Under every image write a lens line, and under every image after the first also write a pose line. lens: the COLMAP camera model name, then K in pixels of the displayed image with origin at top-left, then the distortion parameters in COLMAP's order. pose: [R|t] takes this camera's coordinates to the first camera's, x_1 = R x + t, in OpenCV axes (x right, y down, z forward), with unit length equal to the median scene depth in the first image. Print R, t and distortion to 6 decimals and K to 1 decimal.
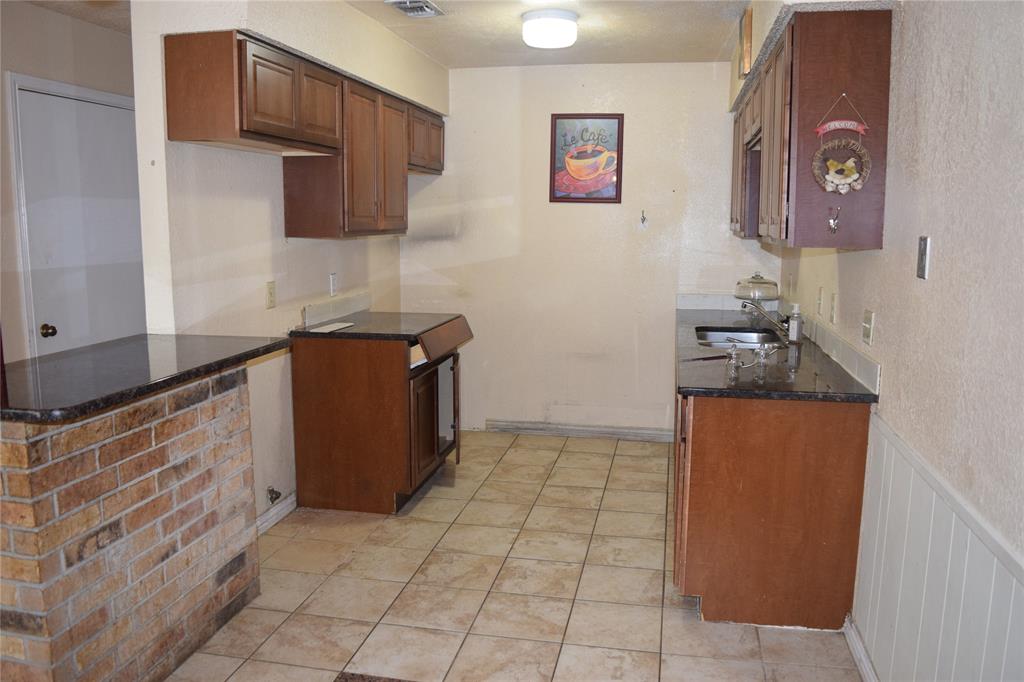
lens RADIAL K [[808.0, 0, 507.1], [0, 808.0, 341.4], [0, 0, 1]] dist [-0.090793, 0.016068]
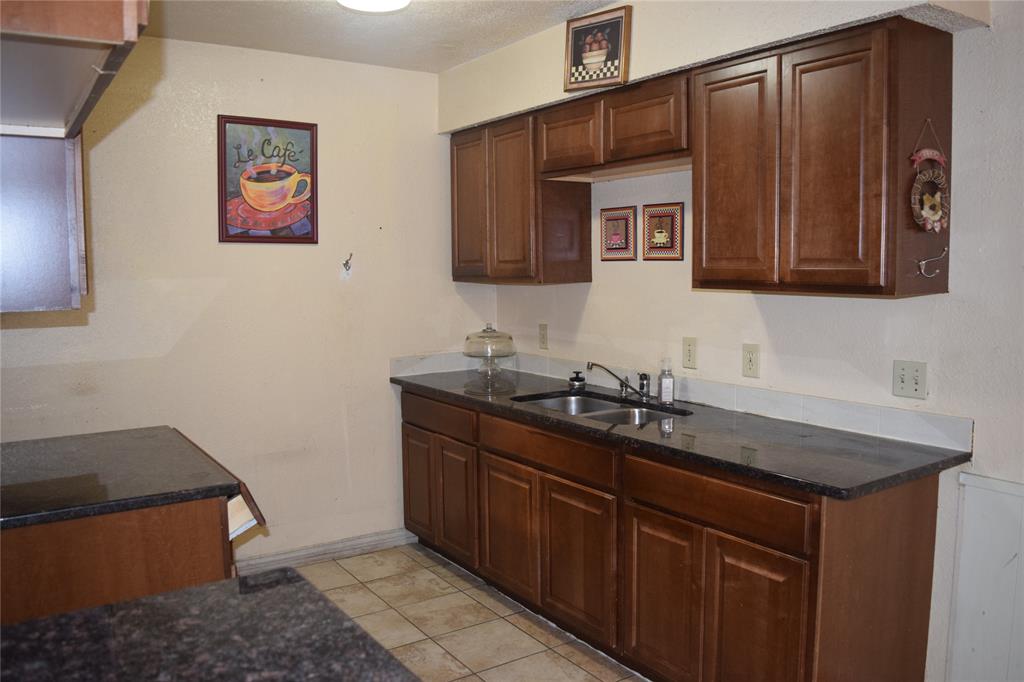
lens RADIAL K [[808.0, 0, 507.1], [0, 808.0, 341.4], [0, 0, 1]] dist [-0.090793, 0.016068]
pose [[0.703682, -0.076934, 0.706337, -0.382323], [0.115482, 0.993286, -0.006860, -0.082308], [-0.701067, 0.086396, 0.707842, 0.520307]]
